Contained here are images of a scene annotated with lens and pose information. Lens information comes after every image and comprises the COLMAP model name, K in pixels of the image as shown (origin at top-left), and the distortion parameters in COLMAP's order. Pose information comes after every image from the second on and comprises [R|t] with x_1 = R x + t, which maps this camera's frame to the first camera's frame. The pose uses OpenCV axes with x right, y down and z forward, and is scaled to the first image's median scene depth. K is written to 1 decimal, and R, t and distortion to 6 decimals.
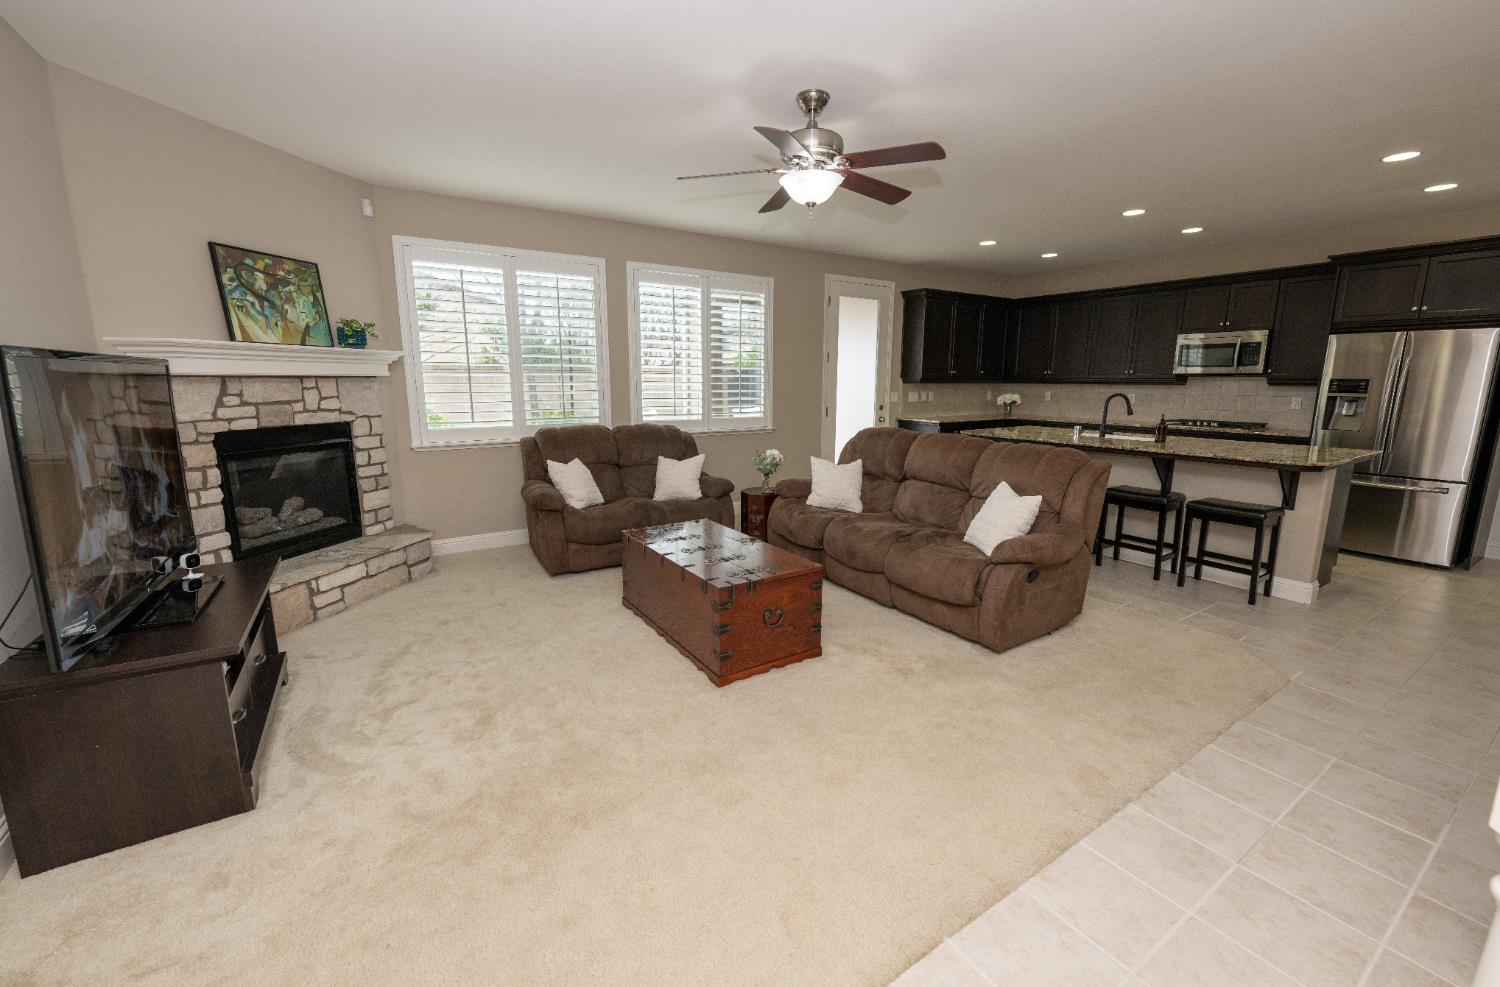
lens RADIAL K [[599.7, 0, 754.3], [0, 599.7, 485.4], [0, 0, 1]] dist [-0.001769, -0.000146]
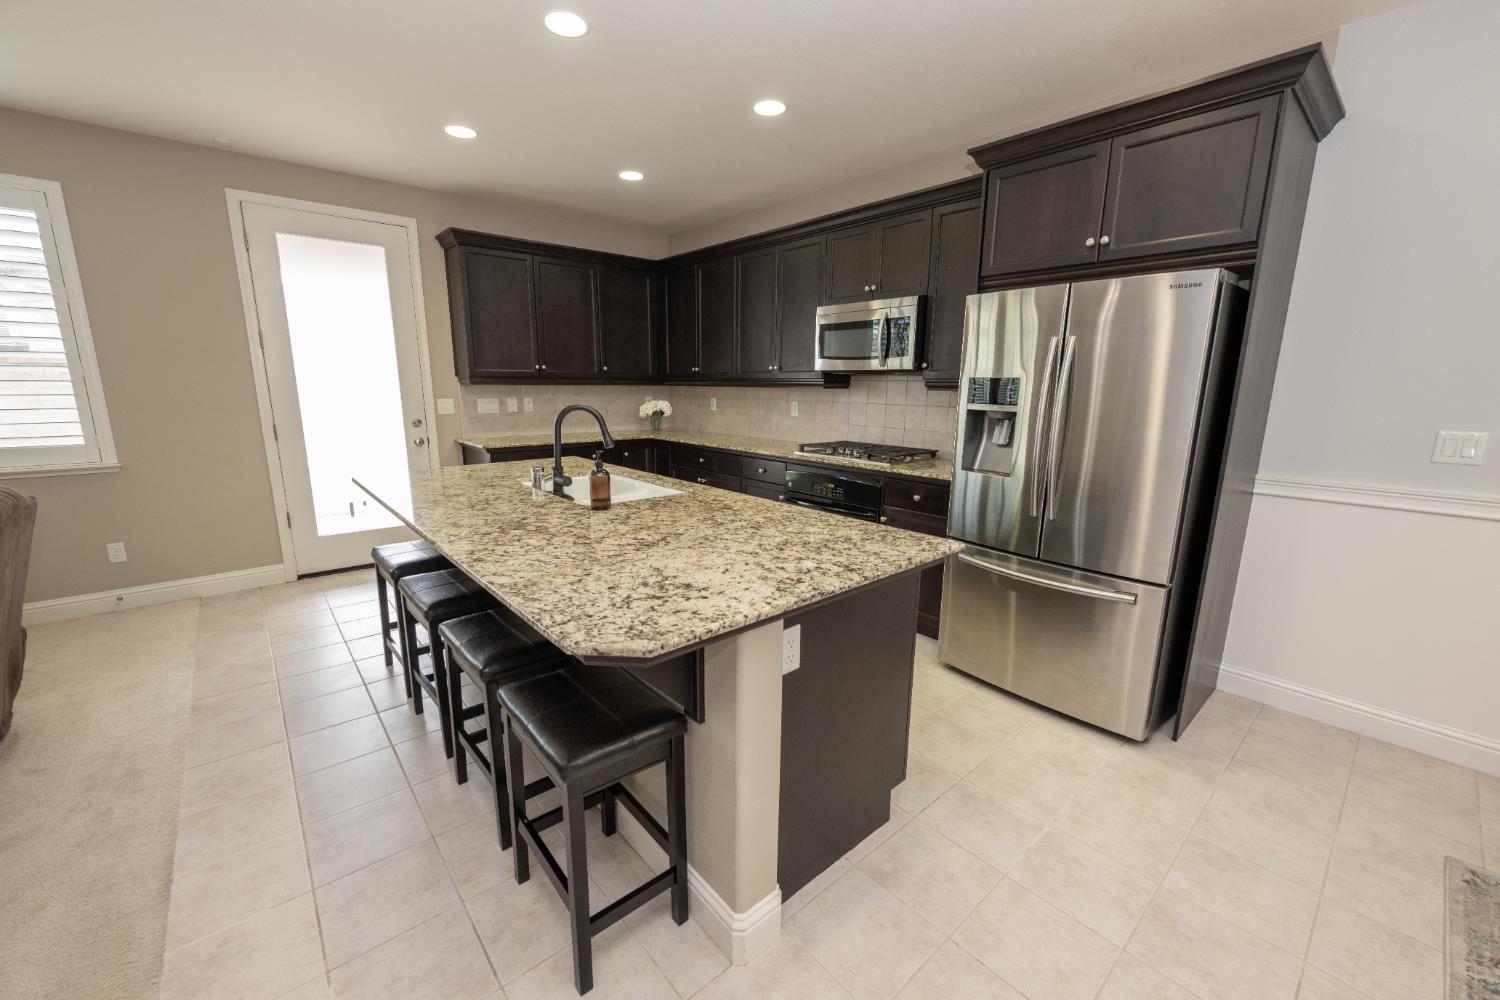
lens RADIAL K [[591.0, 0, 745.9], [0, 591.0, 504.0], [0, 0, 1]] dist [-0.001032, -0.000009]
pose [[0.990736, -0.022713, 0.133887, 0.858085], [0.018772, 0.999355, 0.030623, -0.104901], [-0.134496, -0.027826, 0.990523, 0.614391]]
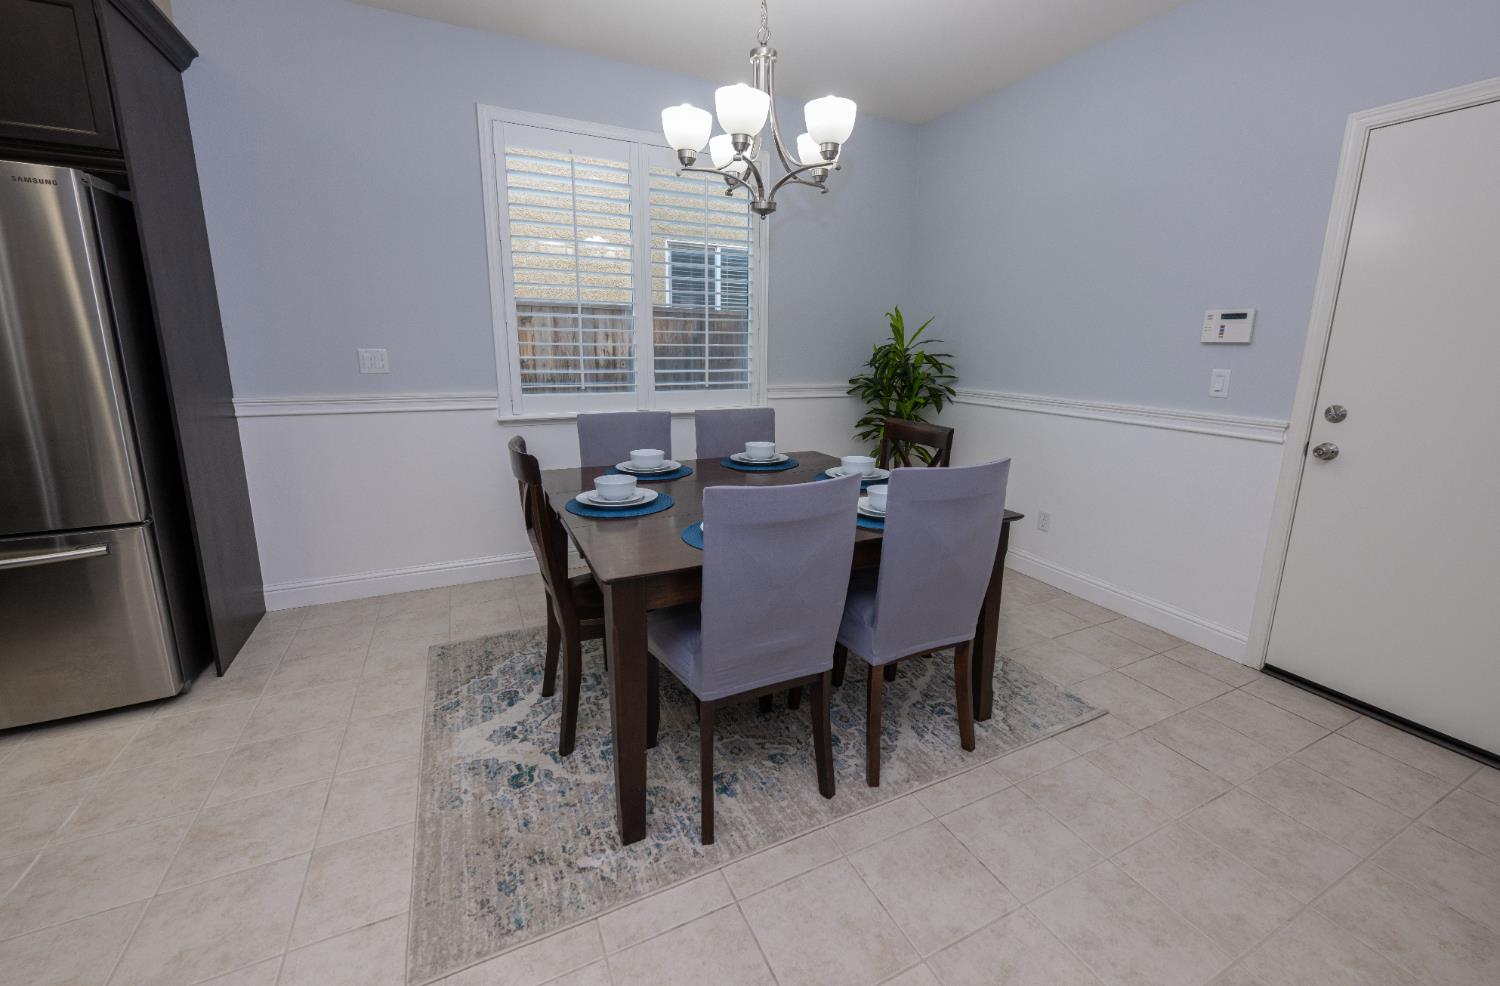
lens RADIAL K [[614.1, 0, 776.2], [0, 614.1, 473.8], [0, 0, 1]] dist [-0.001239, 0.000223]
pose [[0.103860, -0.206609, 0.972896, 0.876134], [0.157494, 0.969260, 0.189024, -0.058957], [-0.982043, 0.133593, 0.133207, 0.501628]]
